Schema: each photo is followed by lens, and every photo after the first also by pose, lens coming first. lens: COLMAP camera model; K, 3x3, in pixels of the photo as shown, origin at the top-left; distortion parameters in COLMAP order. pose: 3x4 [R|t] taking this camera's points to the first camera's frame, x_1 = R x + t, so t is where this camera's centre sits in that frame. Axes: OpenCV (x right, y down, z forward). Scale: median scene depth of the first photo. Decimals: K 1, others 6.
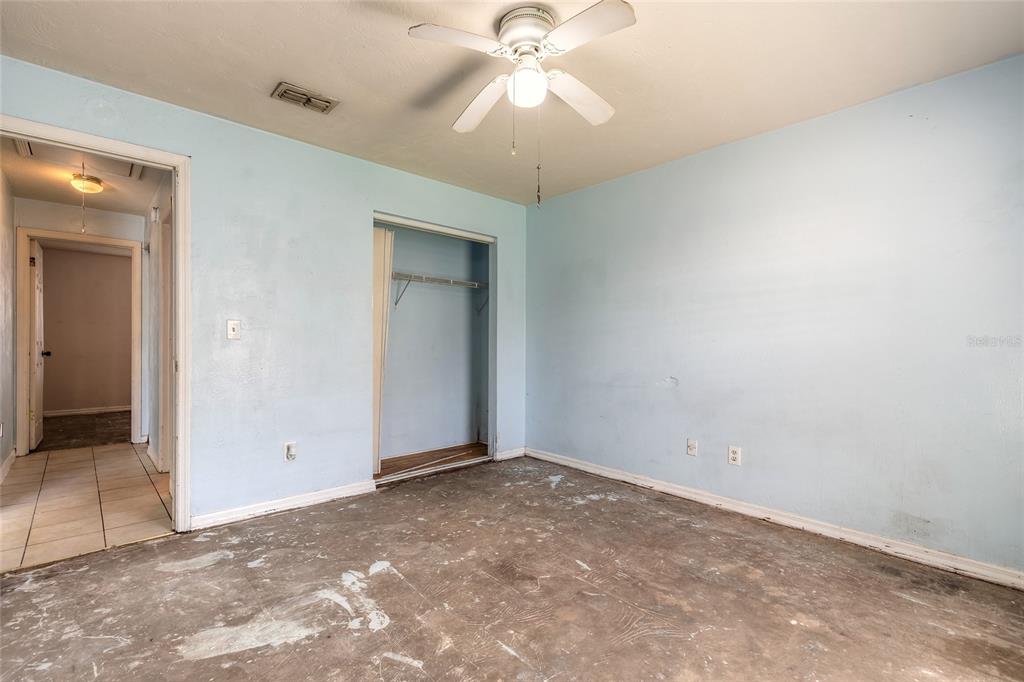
lens RADIAL K [[459.2, 0, 509.4], [0, 459.2, 343.2], [0, 0, 1]] dist [0.005946, -0.000375]
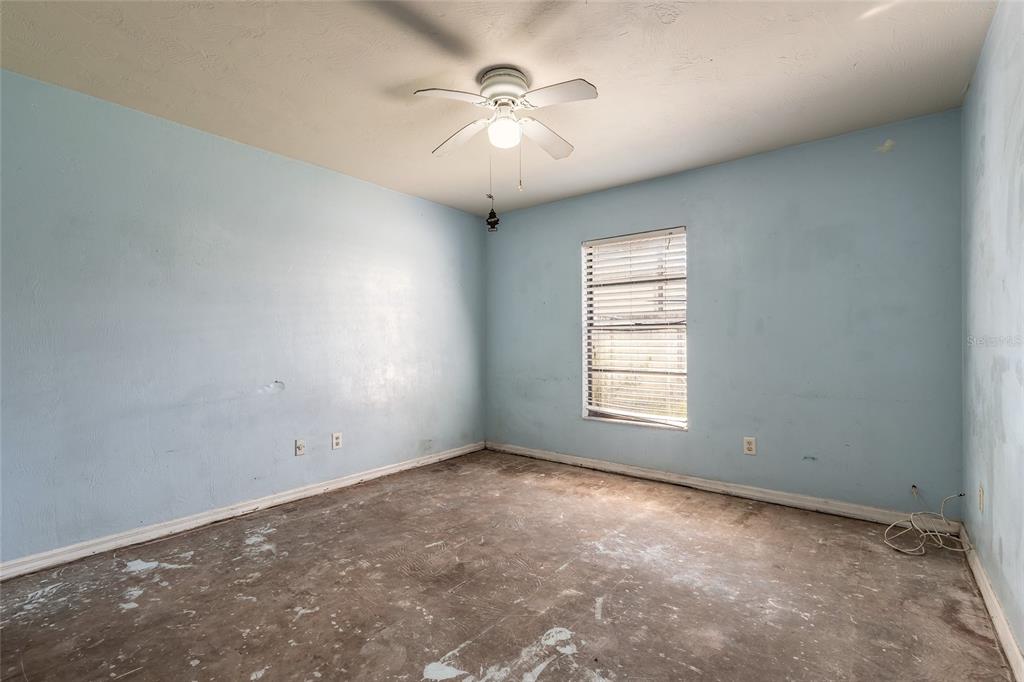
lens RADIAL K [[459.2, 0, 510.0], [0, 459.2, 342.2], [0, 0, 1]] dist [0.005946, -0.000375]
pose [[-0.149012, -0.006379, 0.988815, -0.809824], [0.007895, 0.999940, 0.007641, -0.013119], [-0.988804, 0.008946, -0.148952, 0.820204]]
